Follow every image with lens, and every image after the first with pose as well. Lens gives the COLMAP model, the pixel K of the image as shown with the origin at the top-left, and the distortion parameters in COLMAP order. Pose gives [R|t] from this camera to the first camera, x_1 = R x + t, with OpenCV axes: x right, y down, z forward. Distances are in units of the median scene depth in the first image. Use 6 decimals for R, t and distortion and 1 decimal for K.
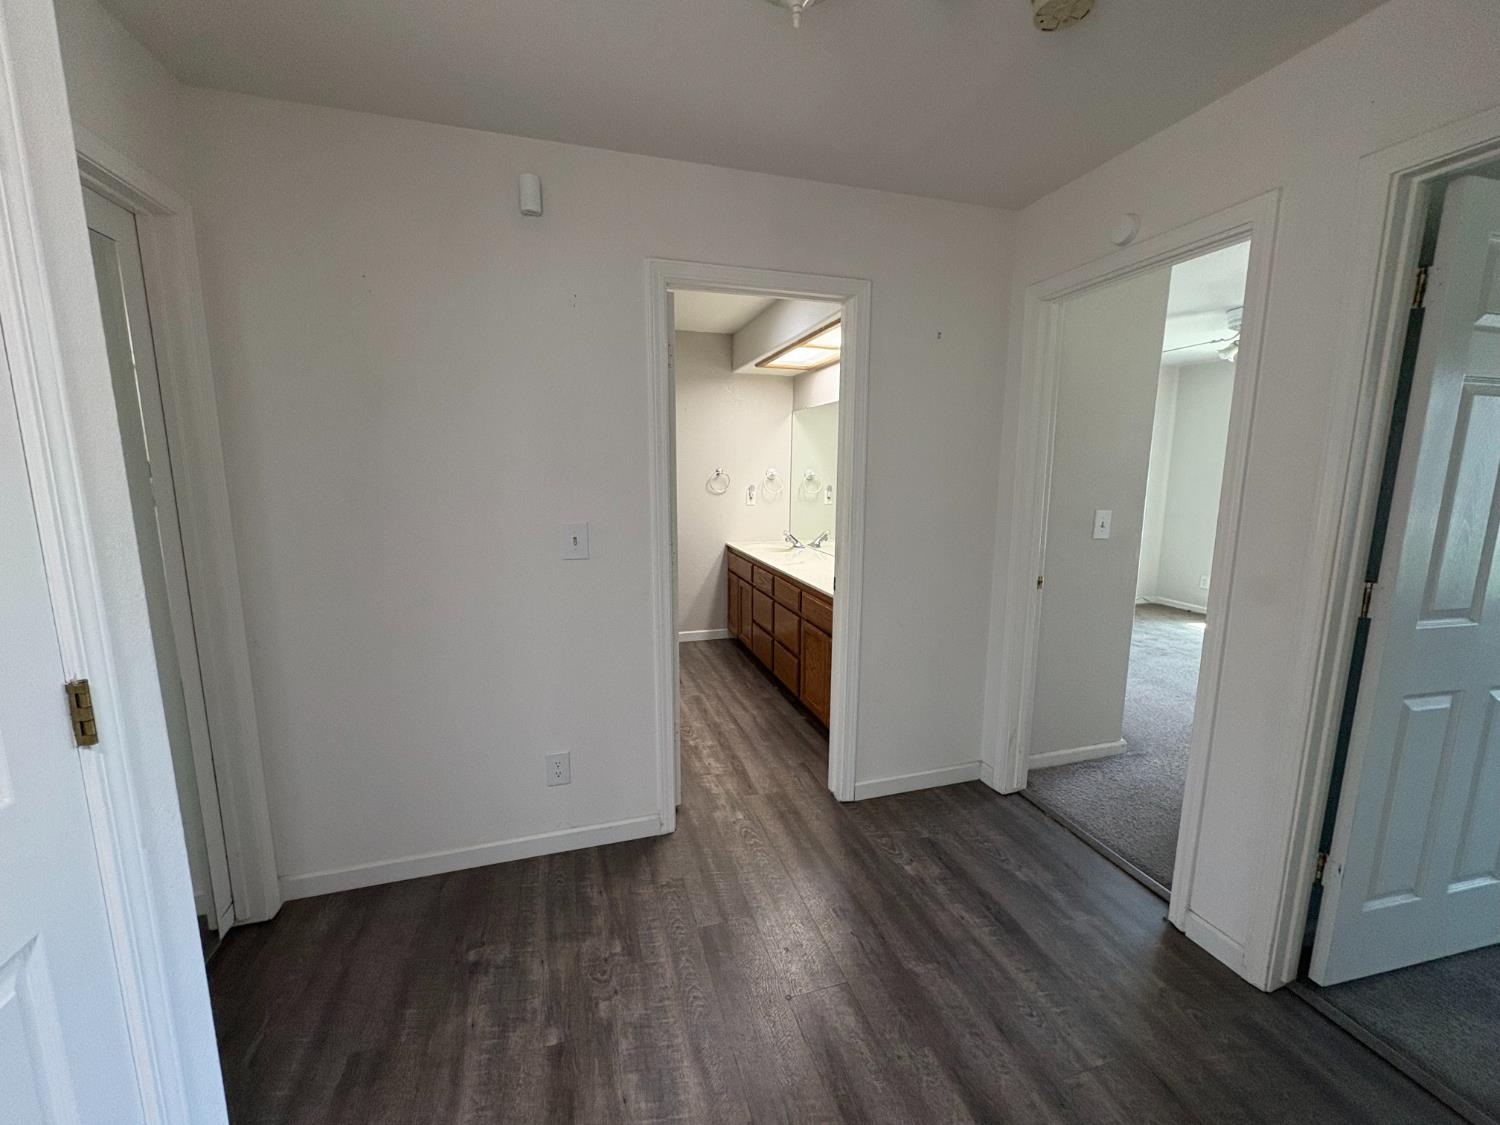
lens RADIAL K [[598.4, 0, 749.7], [0, 598.4, 566.4], [0, 0, 1]] dist [0.002569, -0.000766]
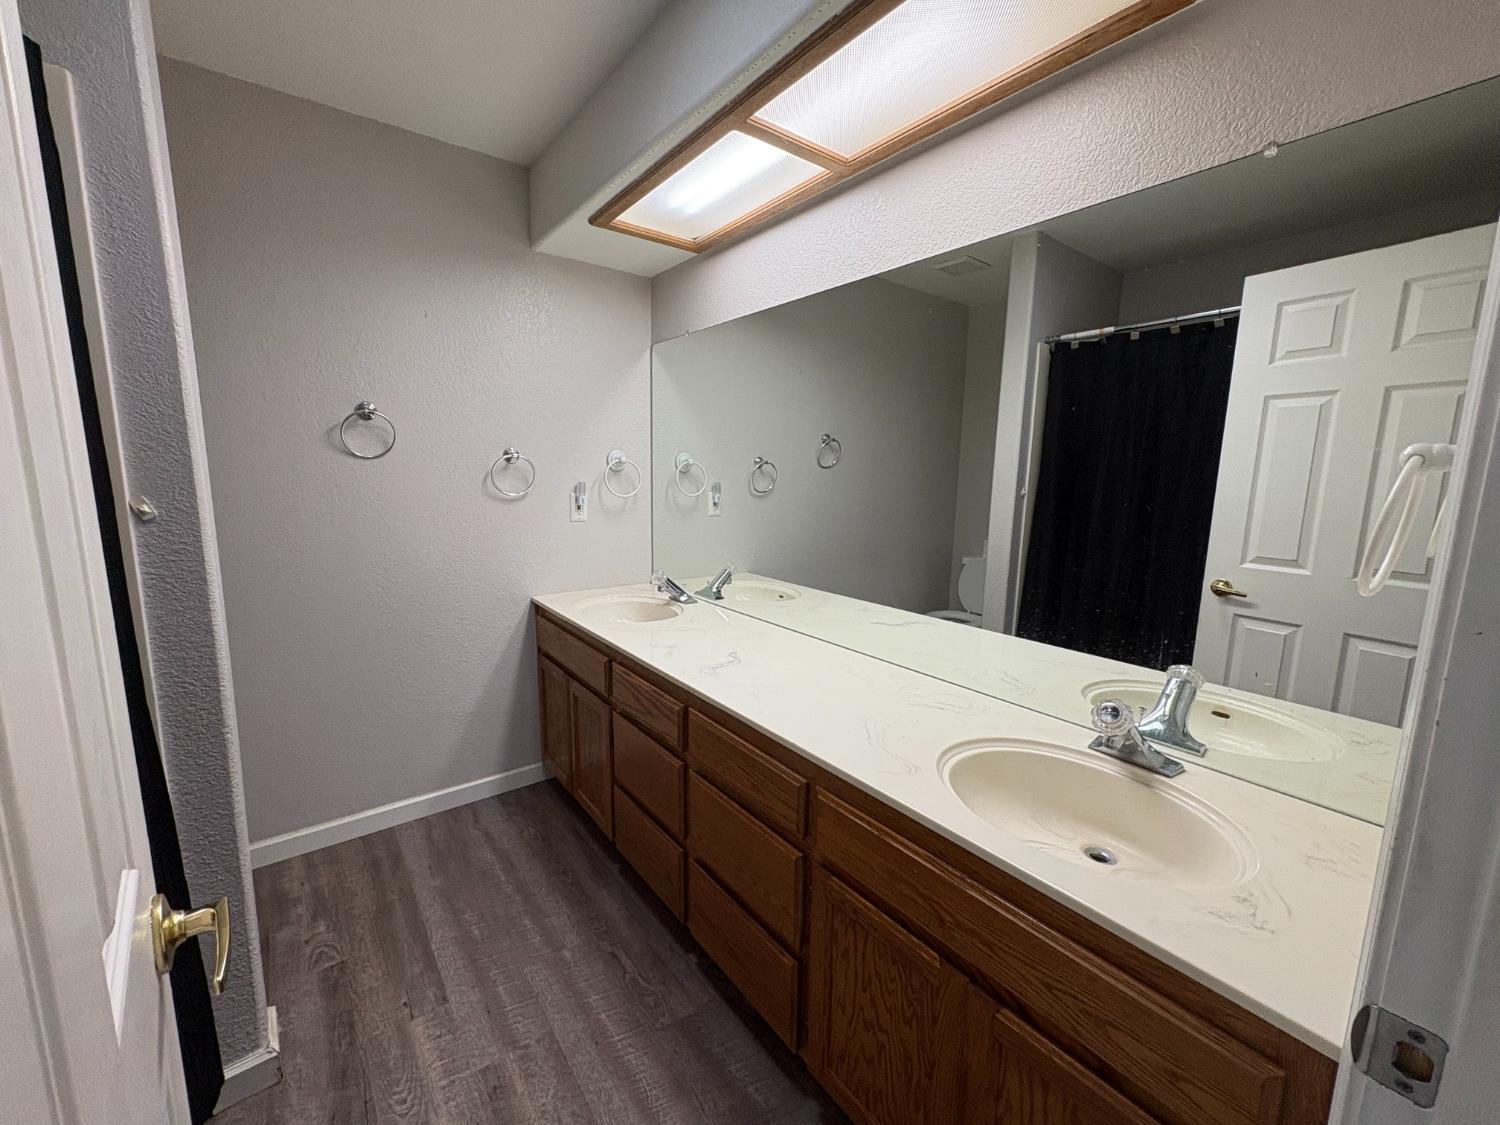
lens RADIAL K [[598.4, 0, 750.9], [0, 598.4, 559.1], [0, 0, 1]] dist [0.002569, -0.000766]
pose [[0.934158, -0.048650, 0.353527, -0.045491], [0.051528, 0.998671, 0.001273, -0.065771], [-0.353119, 0.017028, 0.935423, 0.488442]]
